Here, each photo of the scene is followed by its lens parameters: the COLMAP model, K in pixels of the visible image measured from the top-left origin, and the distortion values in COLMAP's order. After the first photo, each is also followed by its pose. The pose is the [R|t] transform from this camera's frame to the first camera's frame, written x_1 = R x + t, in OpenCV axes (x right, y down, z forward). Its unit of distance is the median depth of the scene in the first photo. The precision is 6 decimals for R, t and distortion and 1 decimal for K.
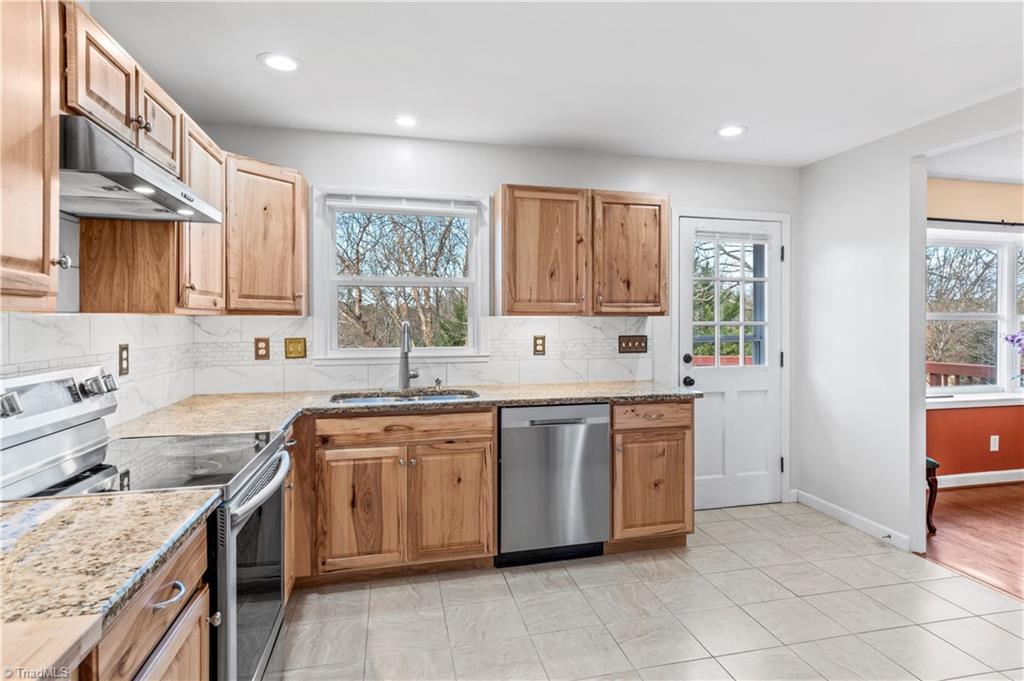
lens RADIAL K [[548.8, 0, 514.9], [0, 548.8, 330.8], [0, 0, 1]] dist [-0.005518, -0.001320]
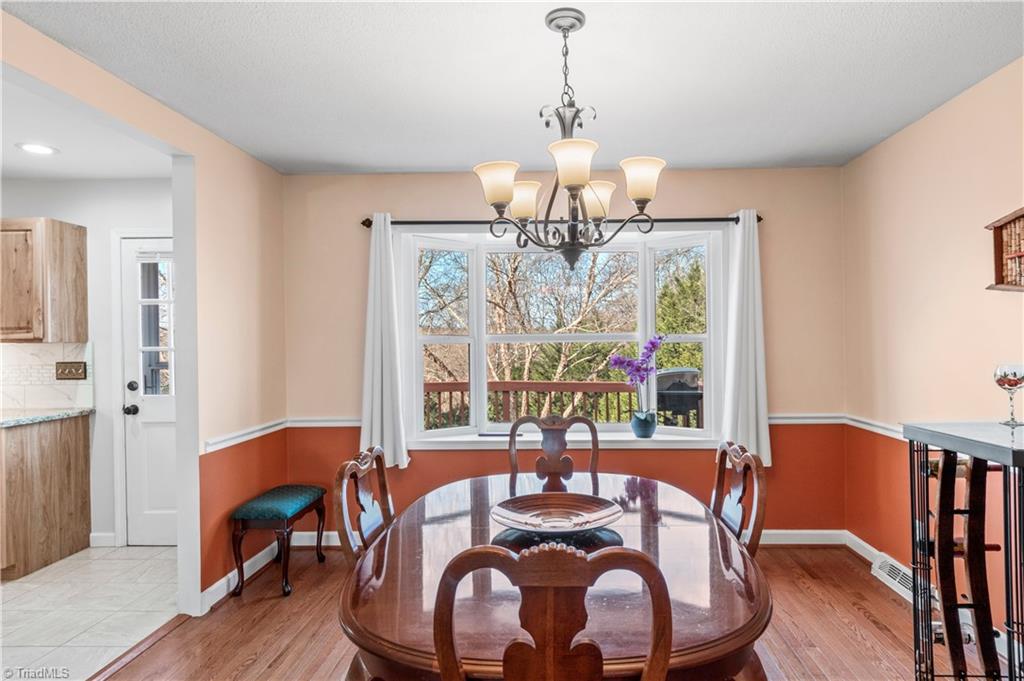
lens RADIAL K [[548.8, 0, 512.0], [0, 548.8, 345.0], [0, 0, 1]] dist [-0.005518, -0.001320]
pose [[0.970103, -0.009076, -0.242523, 1.219039], [0.006982, 0.999931, -0.009491, -0.006783], [0.242593, 0.007514, 0.970099, 0.240429]]
